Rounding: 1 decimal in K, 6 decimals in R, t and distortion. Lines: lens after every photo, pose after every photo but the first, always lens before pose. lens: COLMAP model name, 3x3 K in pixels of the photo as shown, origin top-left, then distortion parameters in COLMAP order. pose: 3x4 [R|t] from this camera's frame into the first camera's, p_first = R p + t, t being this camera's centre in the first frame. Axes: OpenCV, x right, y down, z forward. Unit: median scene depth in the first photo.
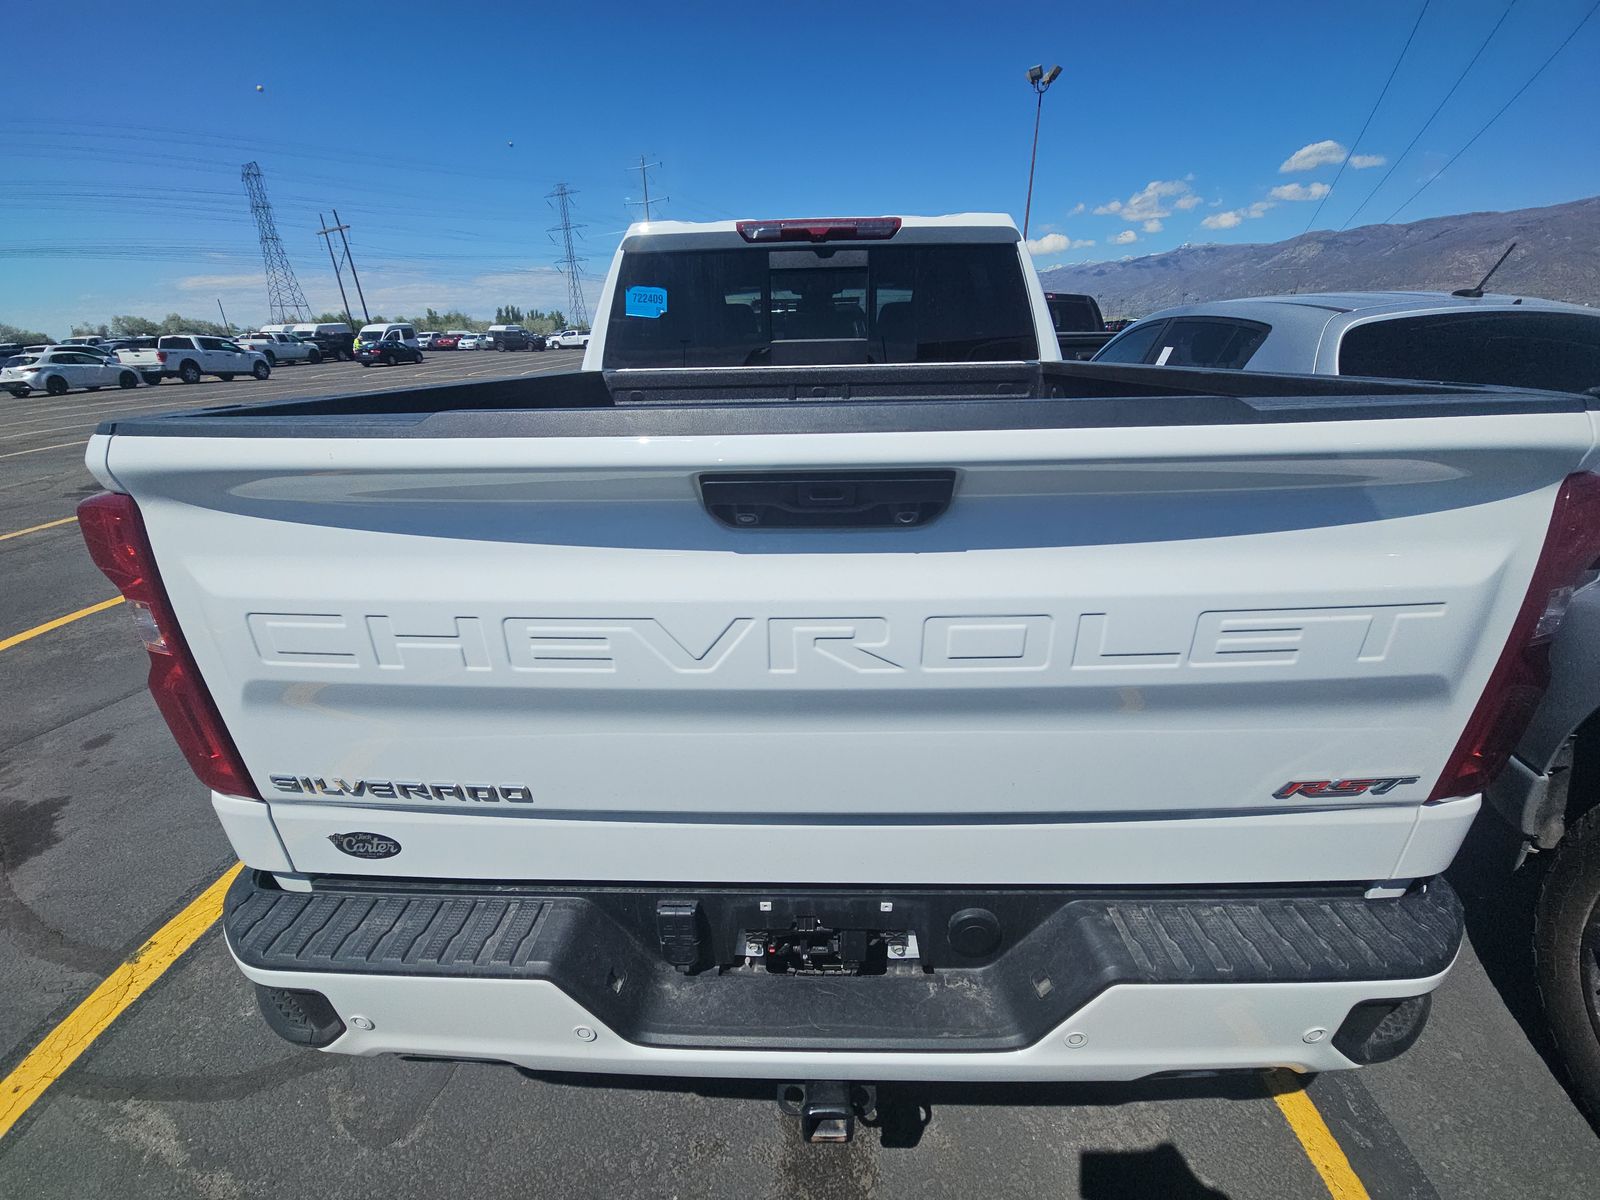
lens RADIAL K [[635.9, 0, 800.0], [0, 635.9, 600.0], [0, 0, 1]] dist [-0.000108, -0.000007]
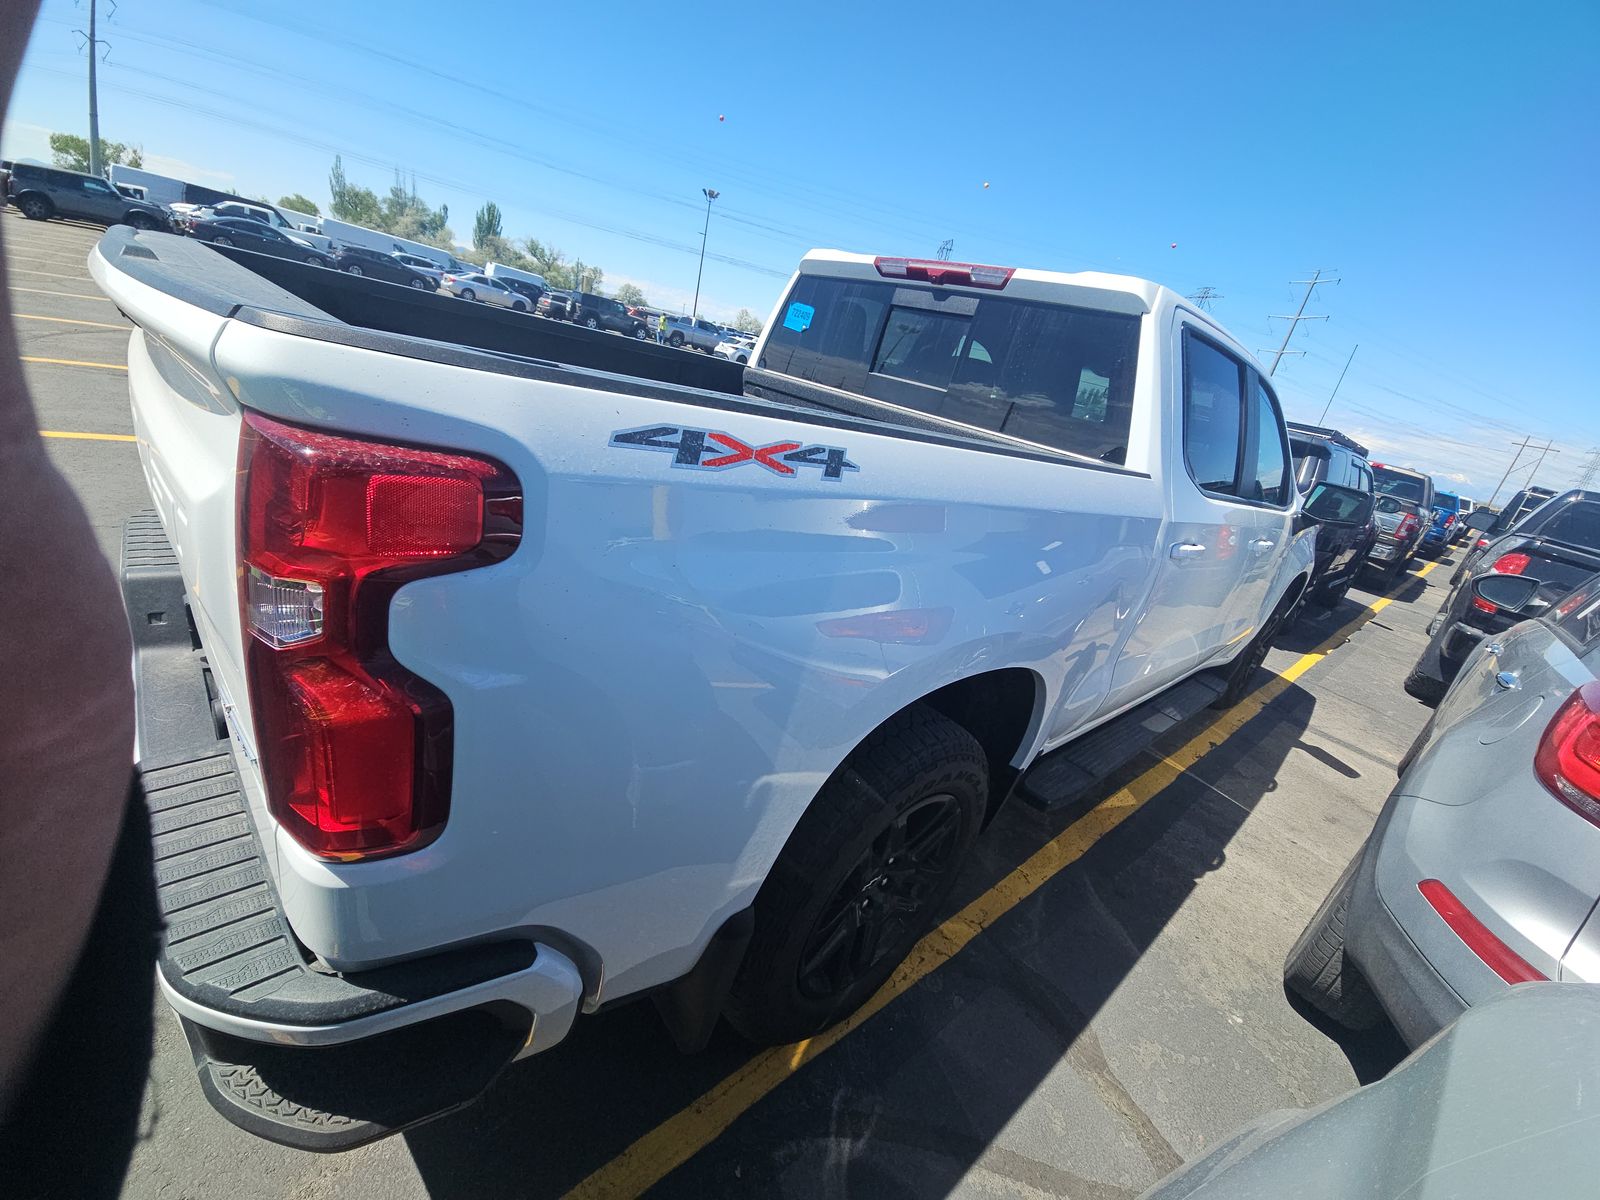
lens RADIAL K [[635.9, 0, 800.0], [0, 635.9, 600.0], [0, 0, 1]] dist [-0.000108, -0.000007]
pose [[0.711679, 0.408666, -0.571406, 0.626412], [-0.463549, 0.884354, 0.055141, -0.093039], [0.527860, 0.225632, 0.818813, 0.203127]]
